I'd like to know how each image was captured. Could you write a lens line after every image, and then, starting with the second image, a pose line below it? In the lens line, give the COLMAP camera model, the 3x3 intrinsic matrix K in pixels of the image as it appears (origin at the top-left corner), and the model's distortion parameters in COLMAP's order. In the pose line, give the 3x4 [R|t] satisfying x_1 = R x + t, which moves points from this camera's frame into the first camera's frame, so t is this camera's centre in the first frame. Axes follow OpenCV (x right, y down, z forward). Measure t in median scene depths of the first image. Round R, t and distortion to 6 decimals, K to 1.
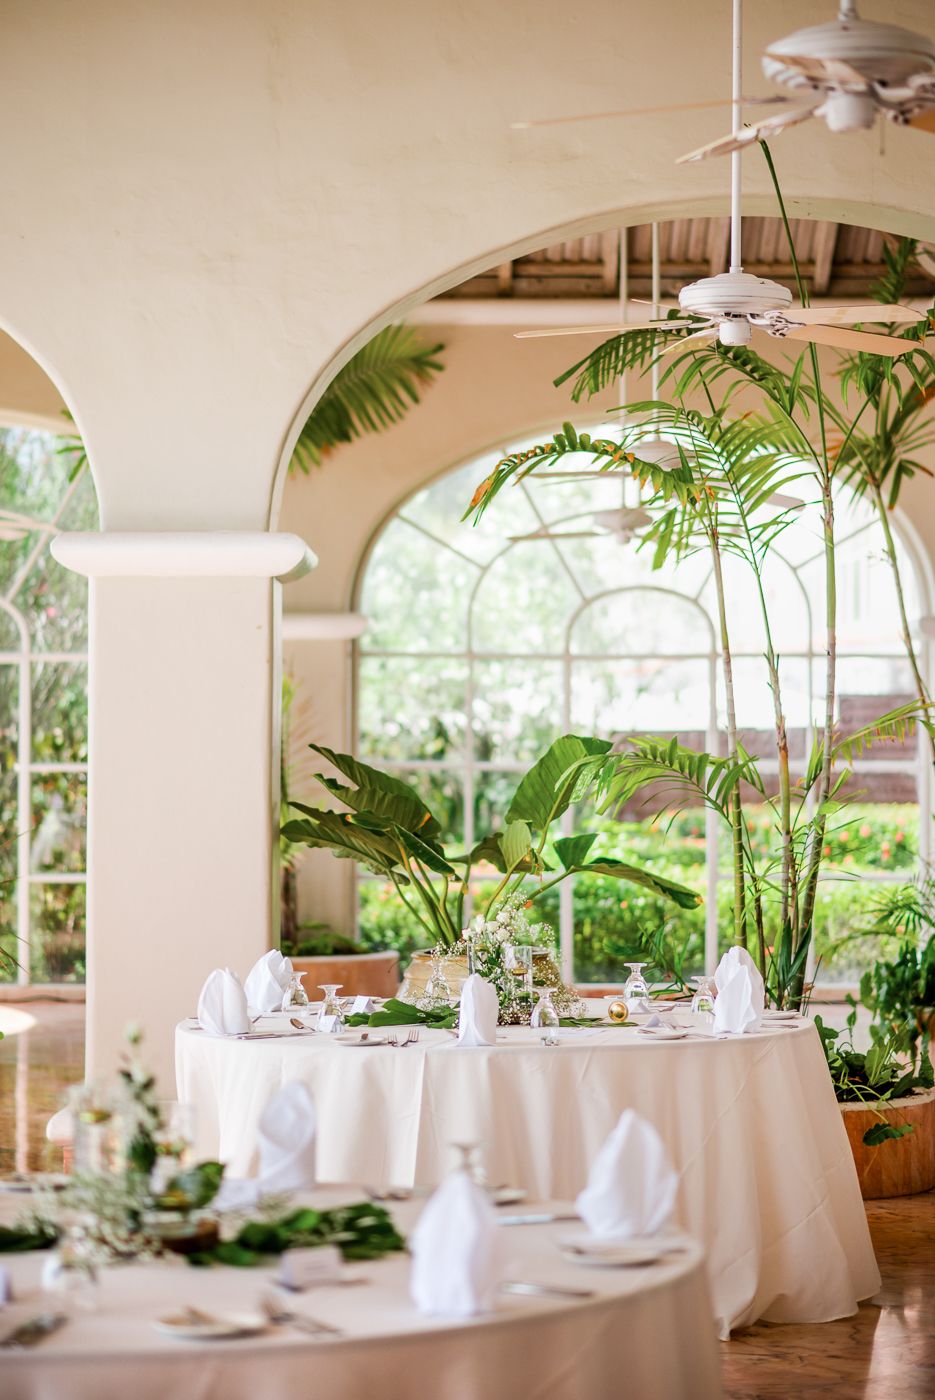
lens RADIAL K [[3031.9, 0, 467.5], [0, 3031.9, 700.0], [0, 0, 1]] dist [0.026746, -0.003194]
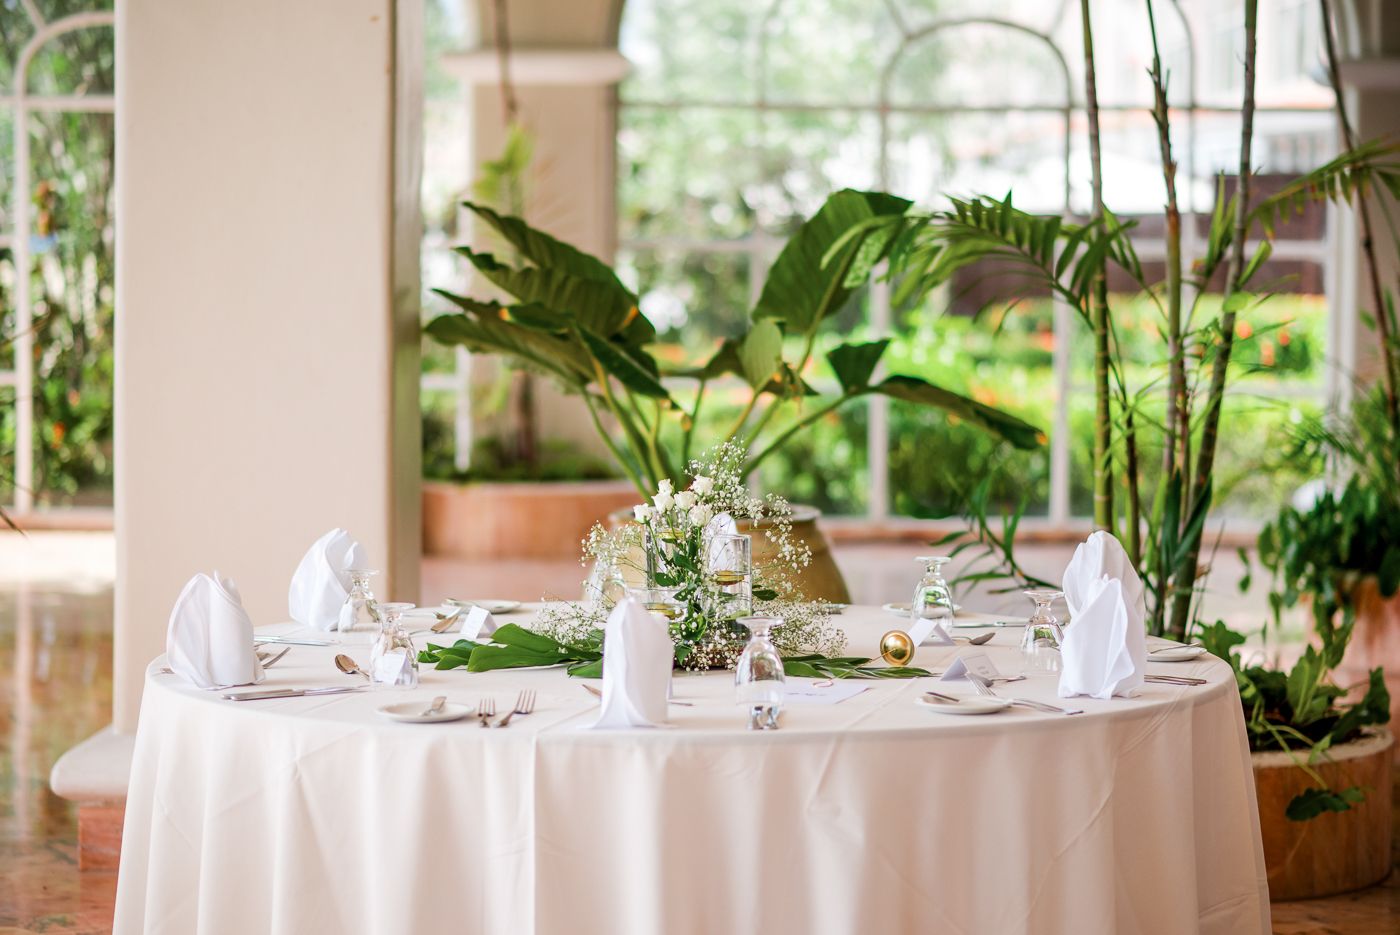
lens RADIAL K [[3031.9, 0, 700.0], [0, 3031.9, 467.5], [0, 0, 1]] dist [0.026746, -0.003194]
pose [[0.999225, 0.010238, -0.038009, 0.027701], [-0.006729, 0.995798, 0.091333, 0.012097], [0.038784, -0.091007, 0.995095, 0.344462]]
